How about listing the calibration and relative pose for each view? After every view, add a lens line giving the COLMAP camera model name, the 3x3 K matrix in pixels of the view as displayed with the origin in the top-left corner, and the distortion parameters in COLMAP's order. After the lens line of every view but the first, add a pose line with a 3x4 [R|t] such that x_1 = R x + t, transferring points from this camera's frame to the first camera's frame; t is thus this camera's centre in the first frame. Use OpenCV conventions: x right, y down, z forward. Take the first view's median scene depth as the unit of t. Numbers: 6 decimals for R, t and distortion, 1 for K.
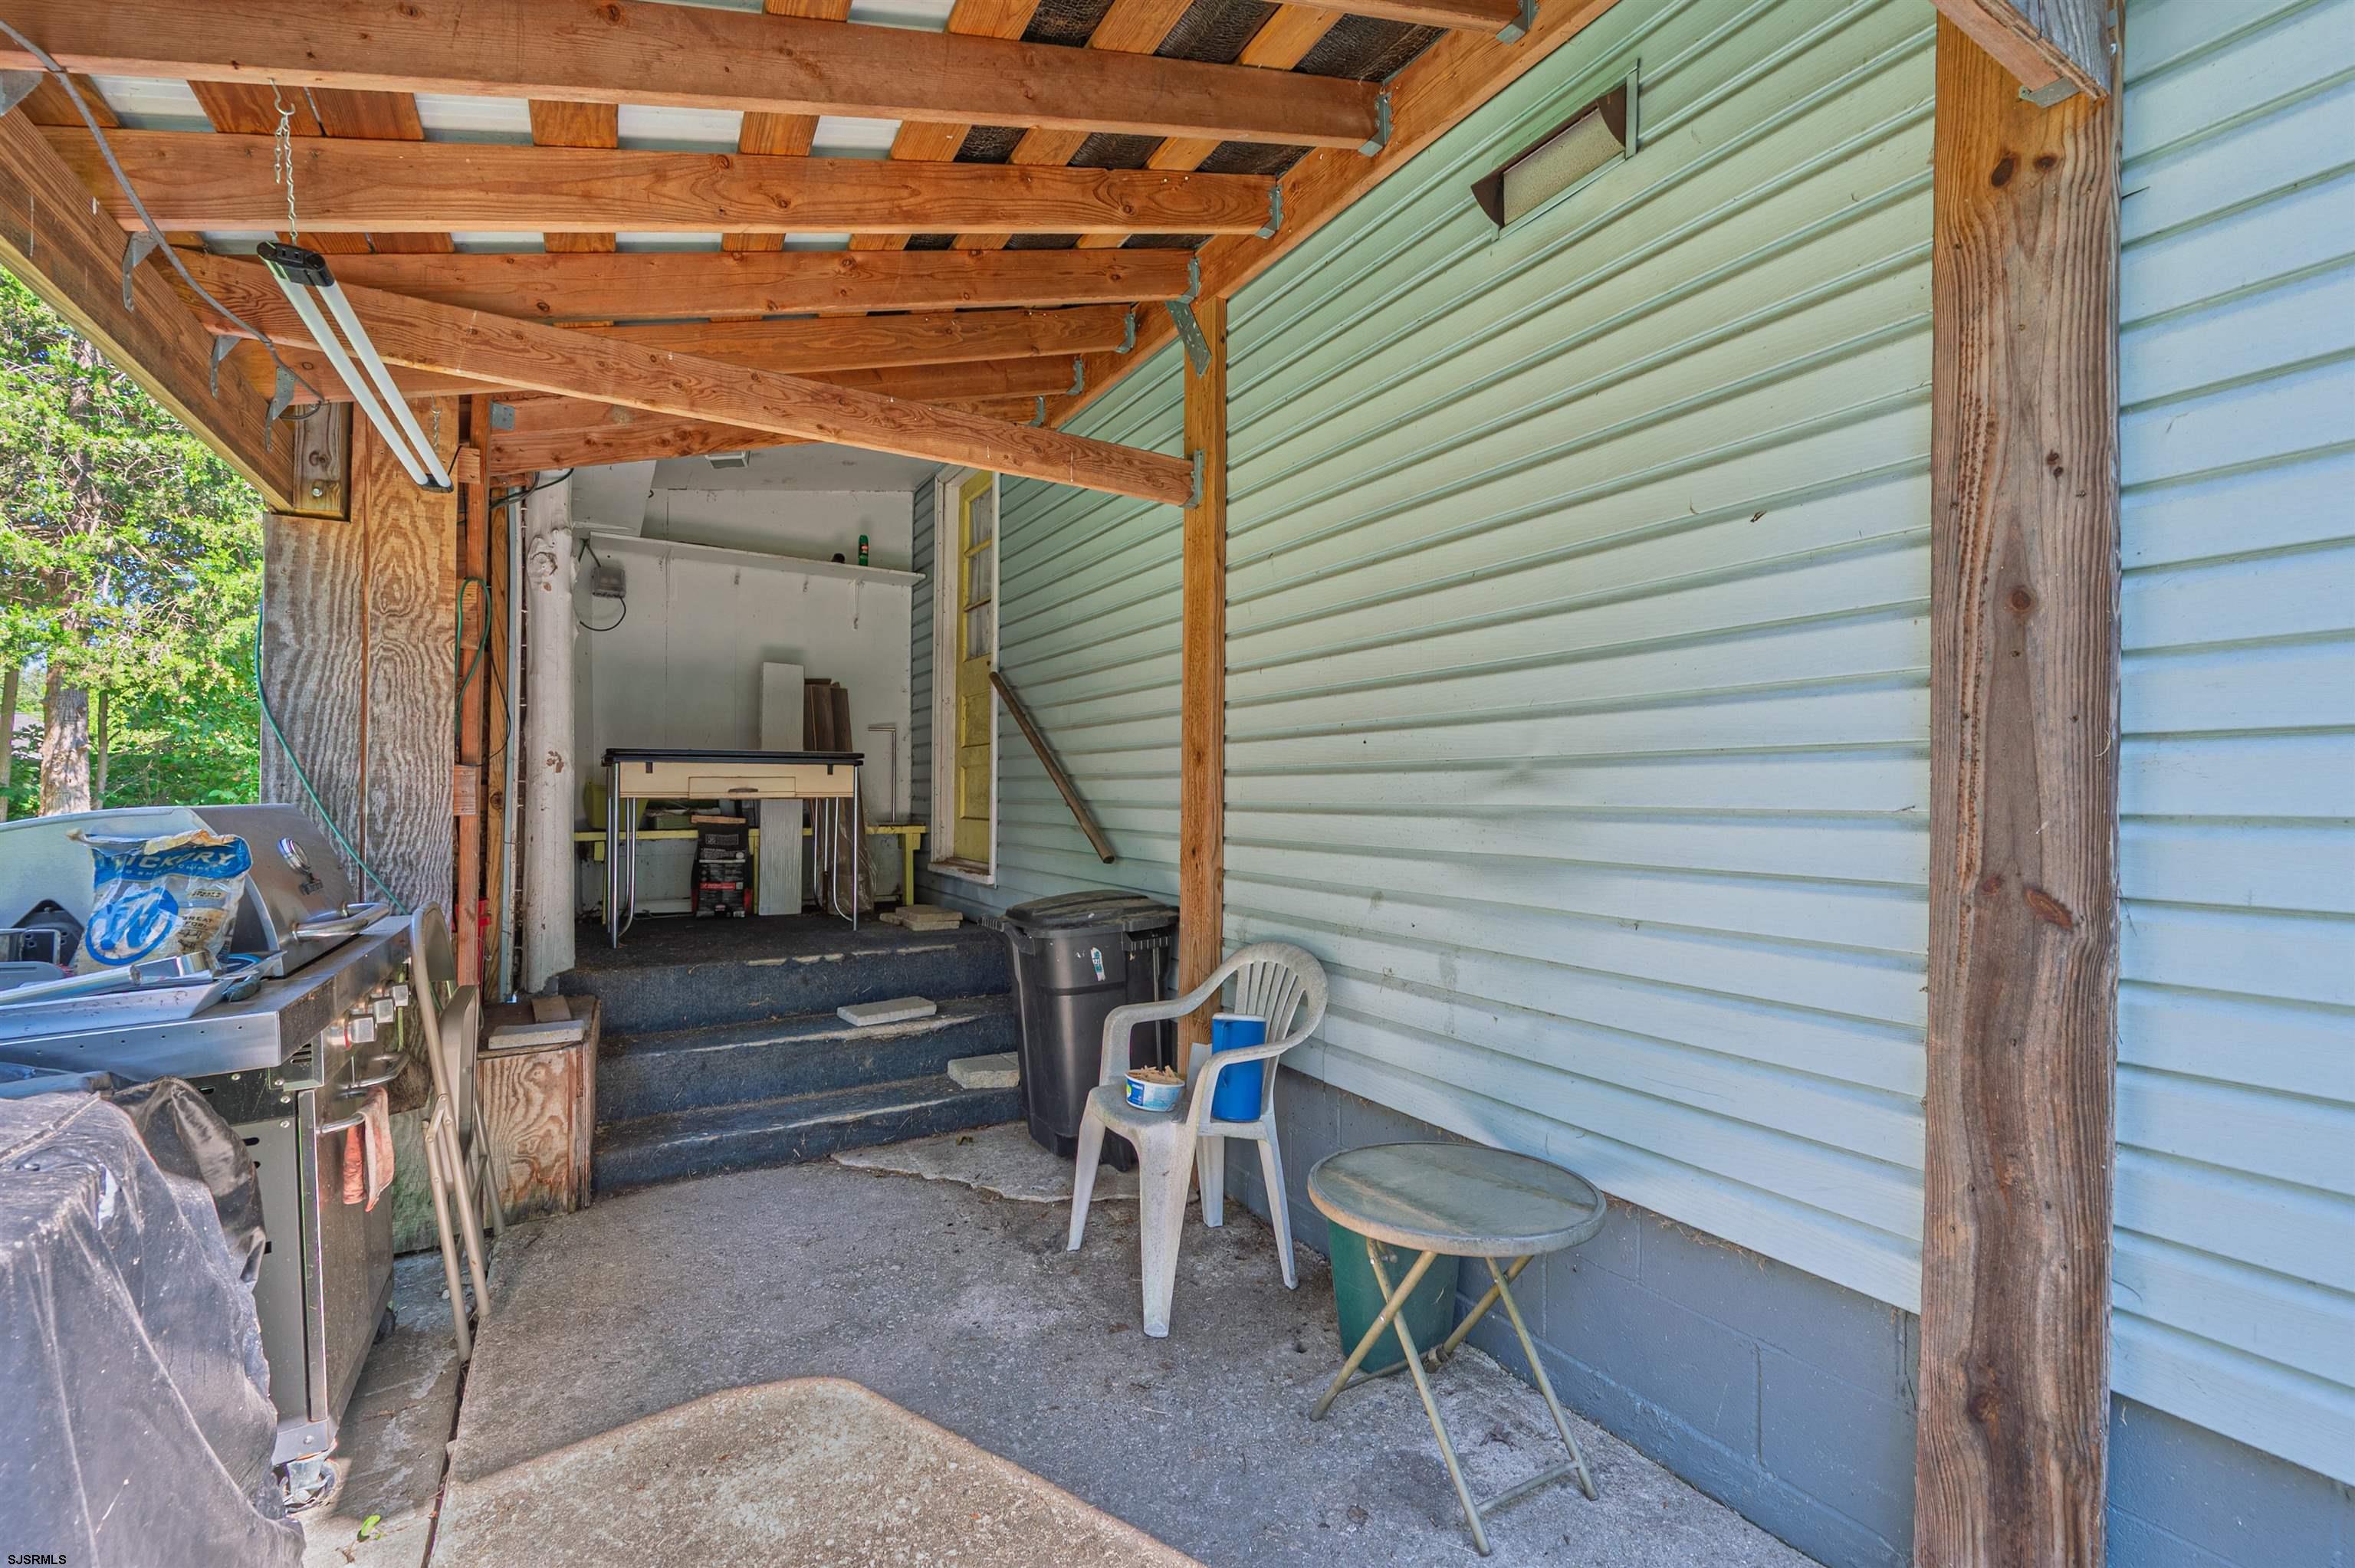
lens RADIAL K [[930.6, 0, 1175.6], [0, 930.6, 790.6], [0, 0, 1]] dist [-0.000158, -0.000277]
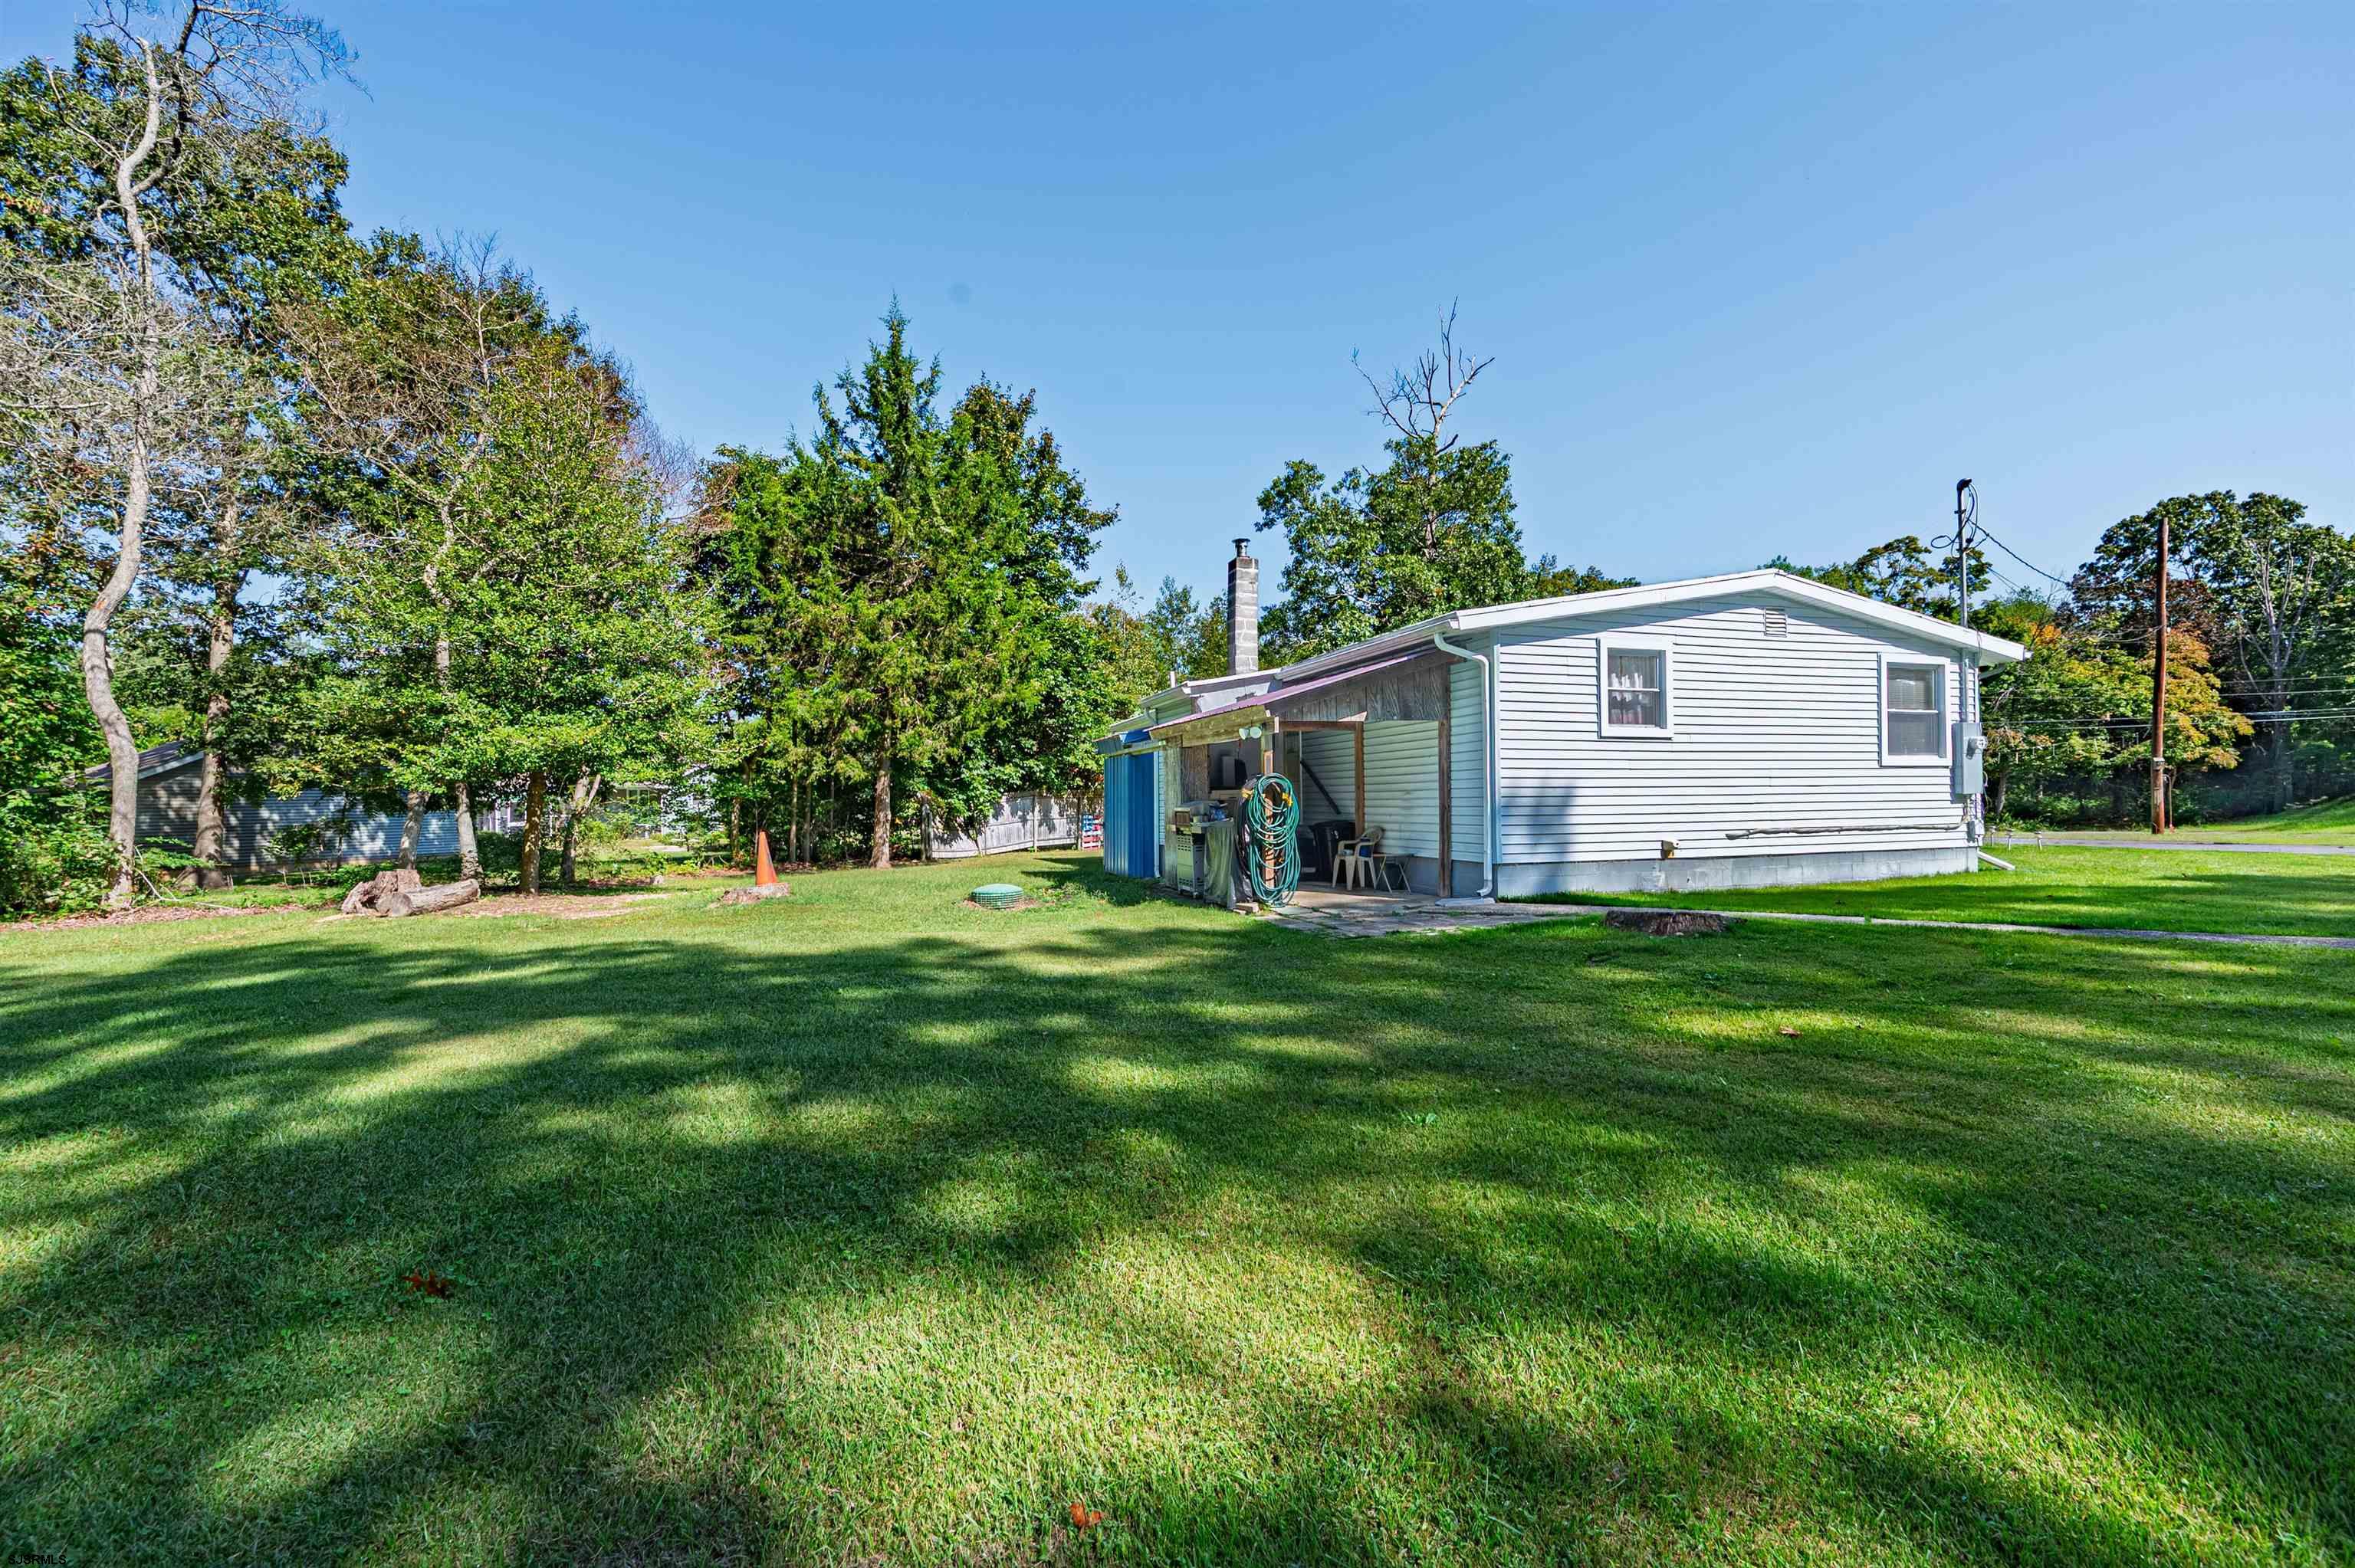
lens RADIAL K [[930.6, 0, 1175.6], [0, 930.6, 790.6], [0, 0, 1]] dist [-0.000158, -0.000277]
pose [[0.974734, -0.016066, -0.222790, 0.192148], [0.015932, 0.999870, -0.002396, -0.028742], [0.222799, -0.001214, 0.974864, -4.177711]]
